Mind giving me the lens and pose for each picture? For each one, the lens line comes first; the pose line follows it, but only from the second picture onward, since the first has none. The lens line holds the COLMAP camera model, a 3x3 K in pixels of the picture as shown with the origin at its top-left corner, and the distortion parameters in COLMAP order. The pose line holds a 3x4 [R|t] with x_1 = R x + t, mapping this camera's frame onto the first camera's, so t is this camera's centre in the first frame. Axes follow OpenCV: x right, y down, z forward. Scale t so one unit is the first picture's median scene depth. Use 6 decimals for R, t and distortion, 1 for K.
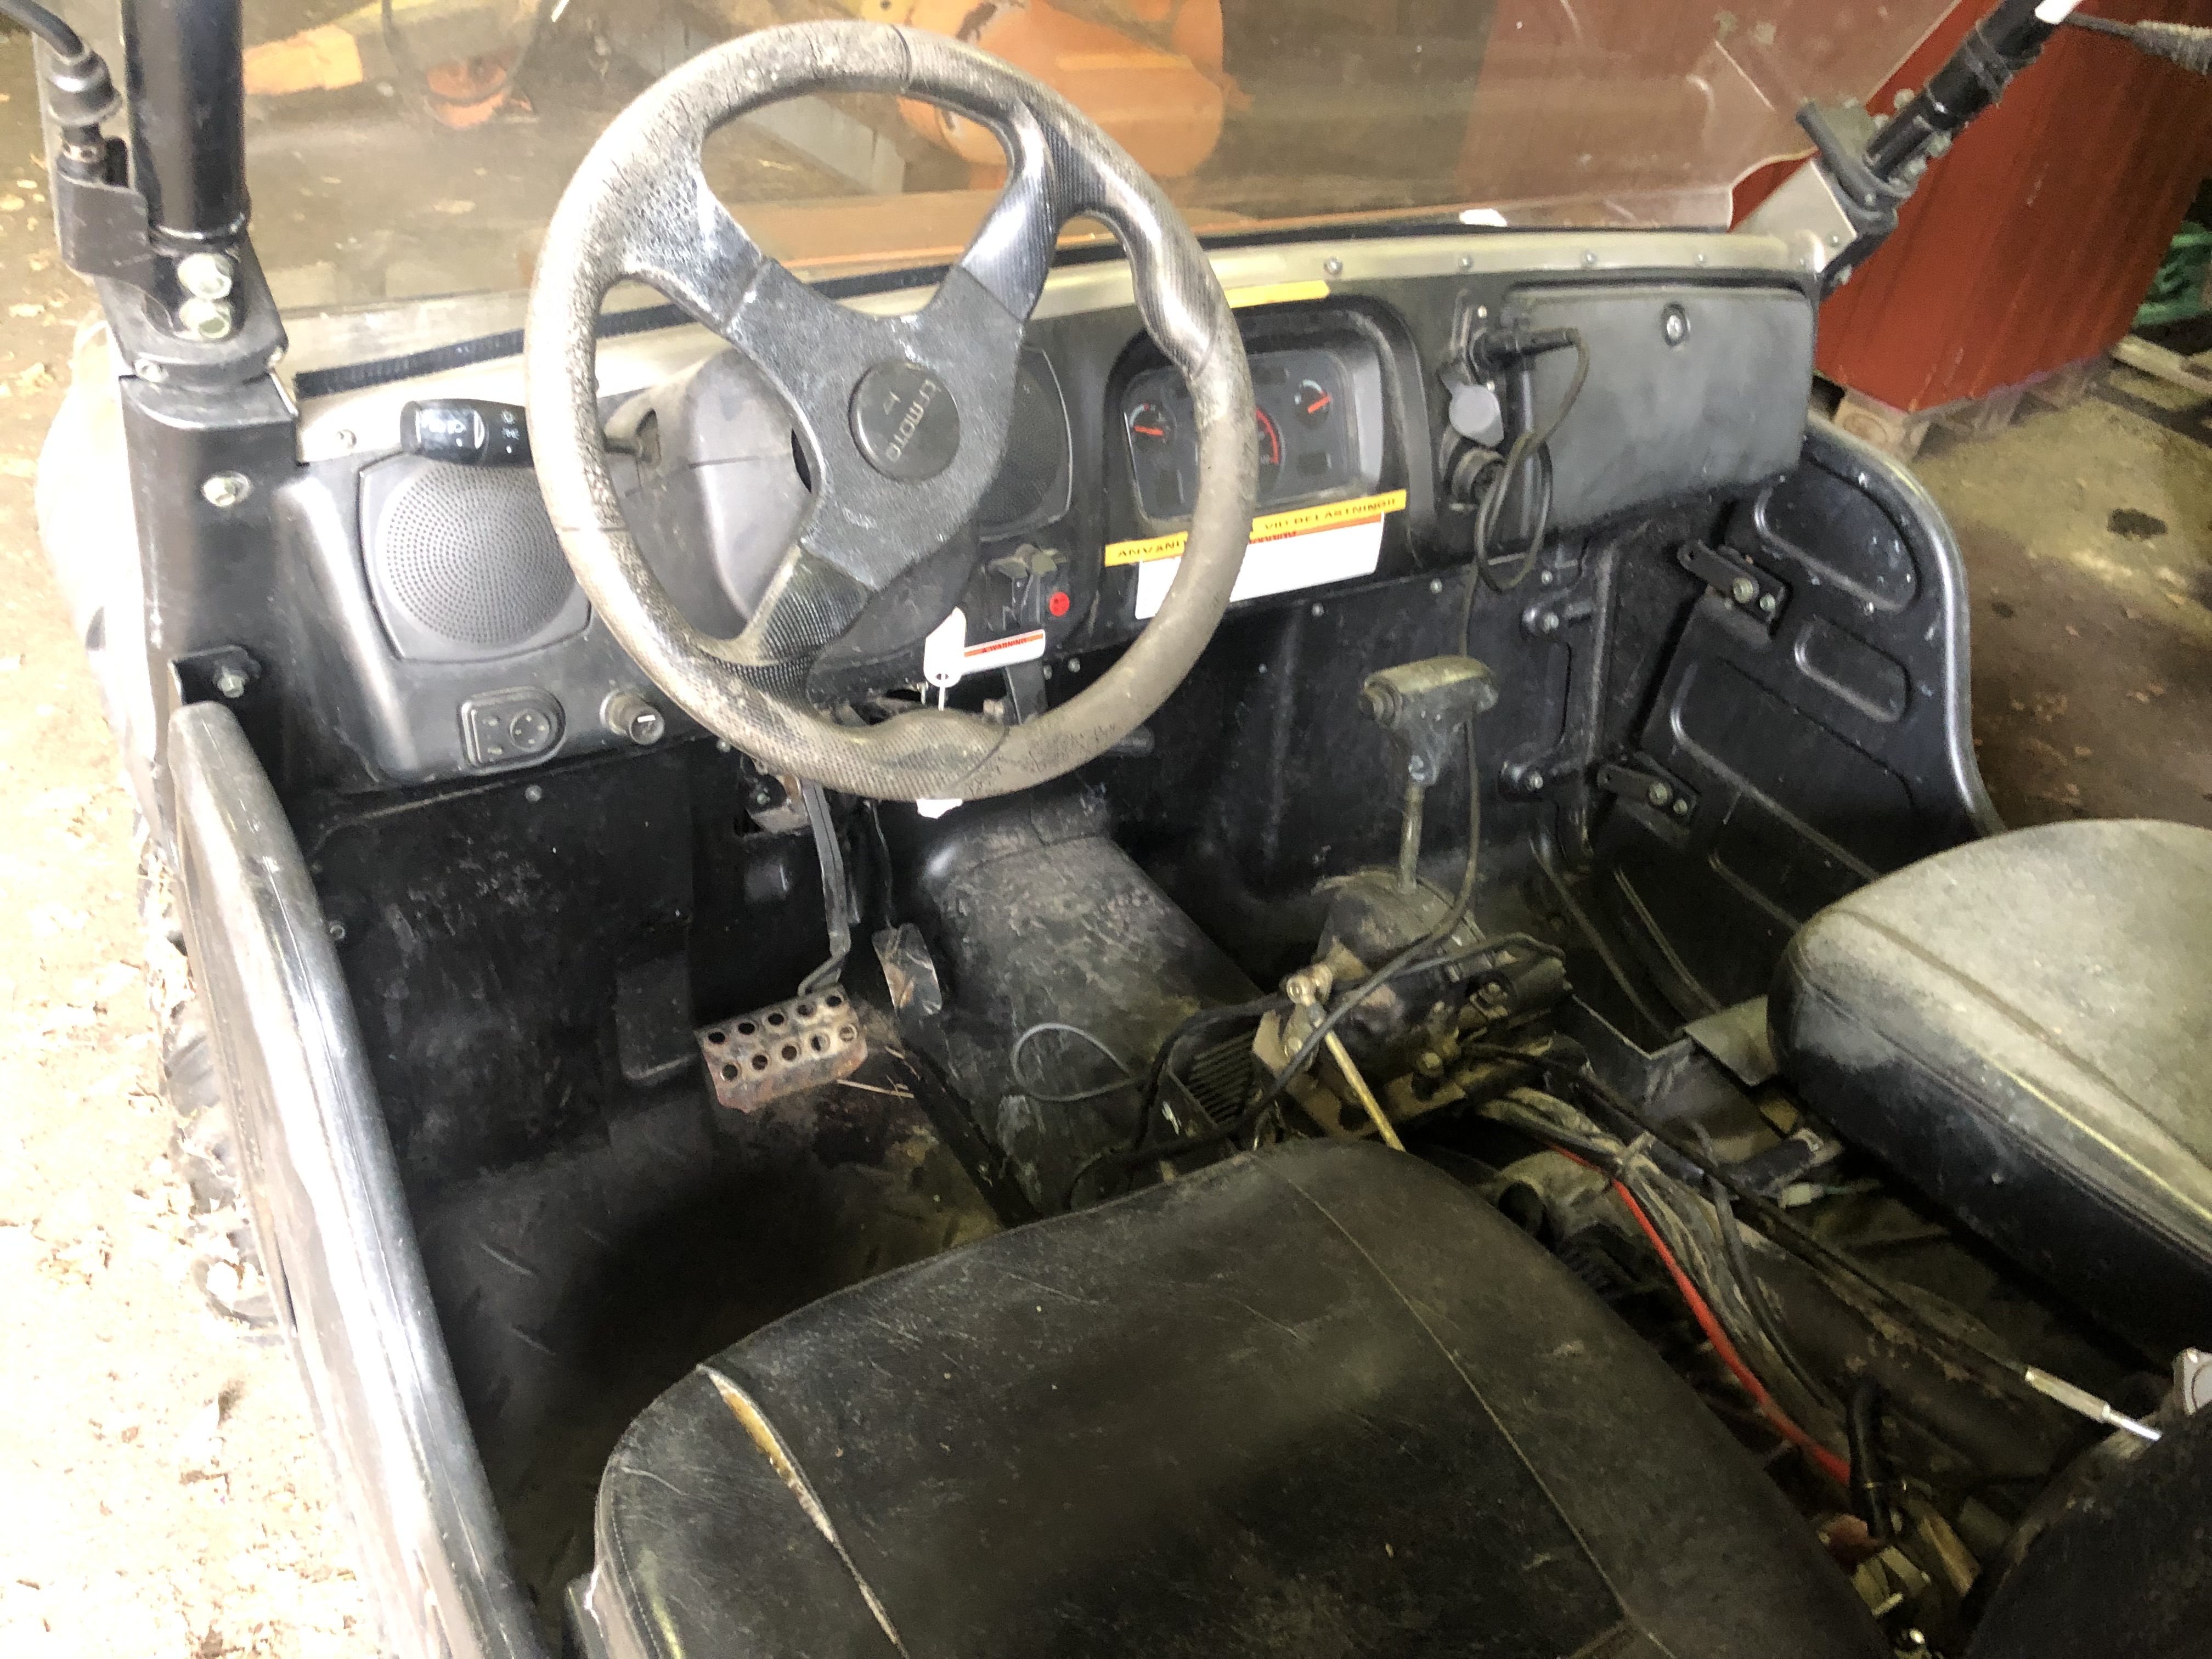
lens RADIAL K [[1829.8, 0, 1106.0], [0, 1829.8, 829.5], [0, 0, 1]] dist [-0.003639, 0.002556]
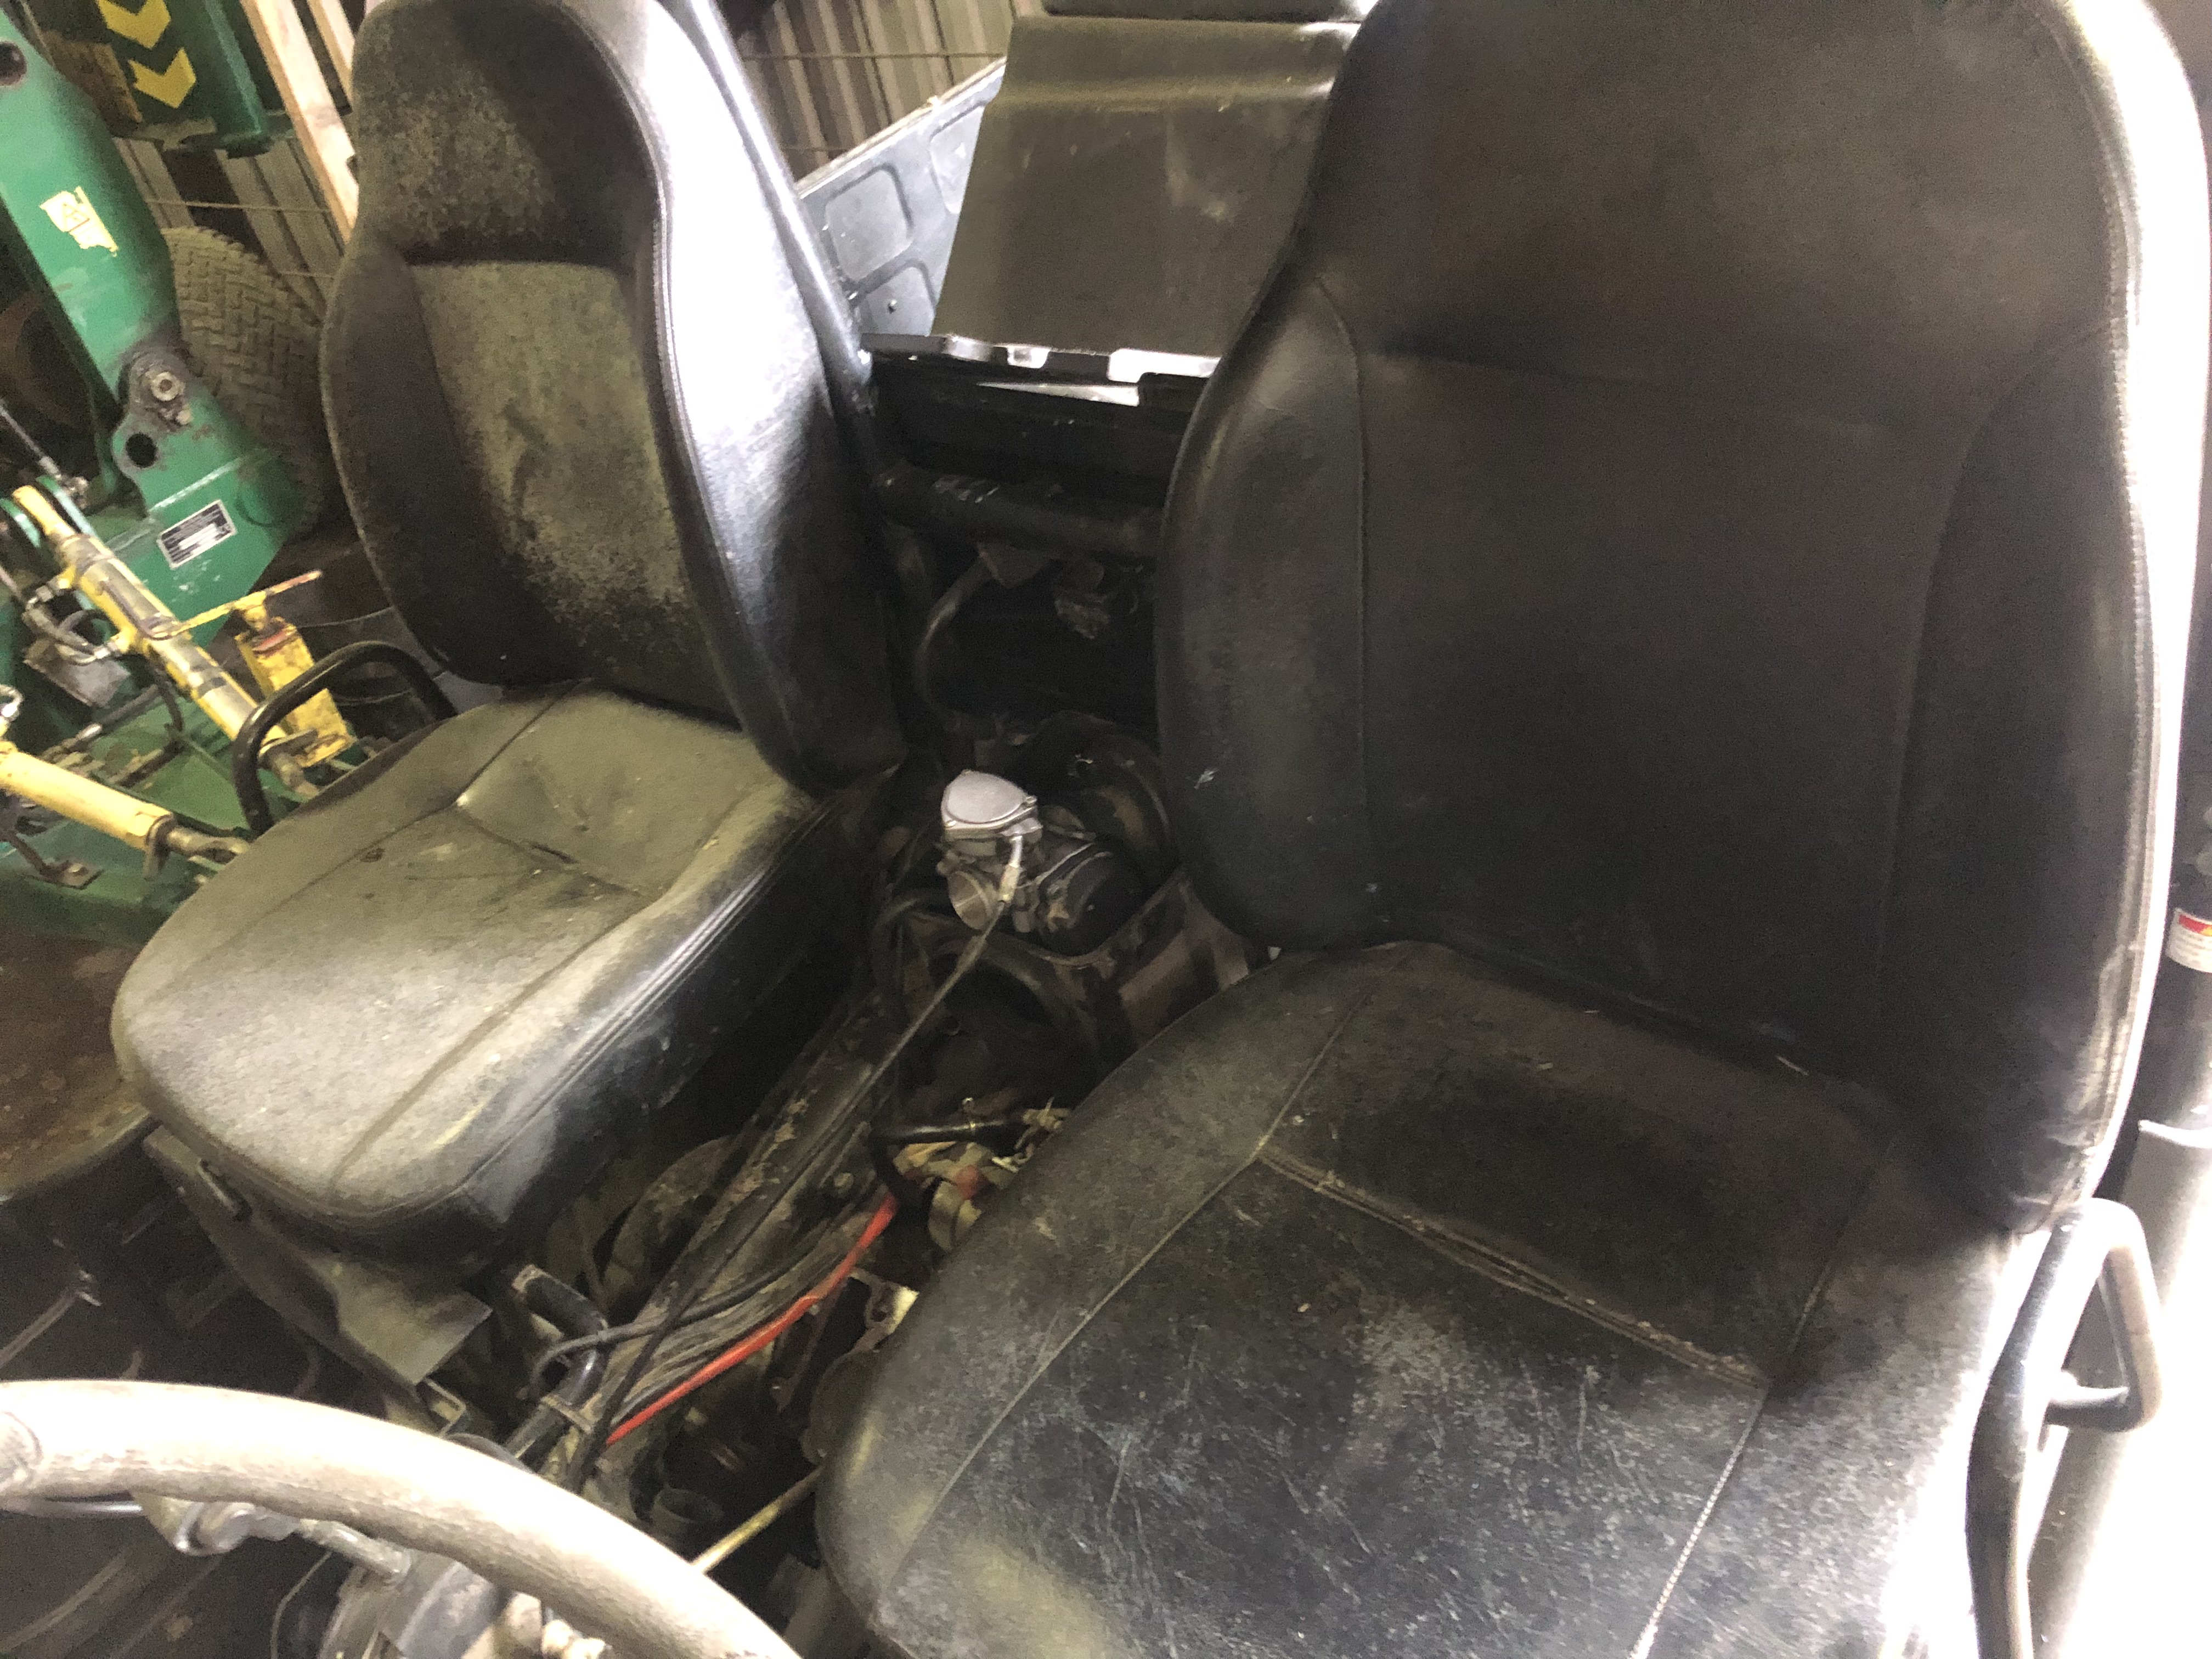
lens RADIAL K [[1790.0, 0, 1106.0], [0, 1790.0, 829.5], [0, 0, 1]] dist [-0.005219, -0.009285]
pose [[-0.381250, -0.588310, 0.713120, -0.304980], [0.655948, 0.371420, 0.657099, -0.384694], [-0.651445, 0.718289, 0.244297, 0.446697]]
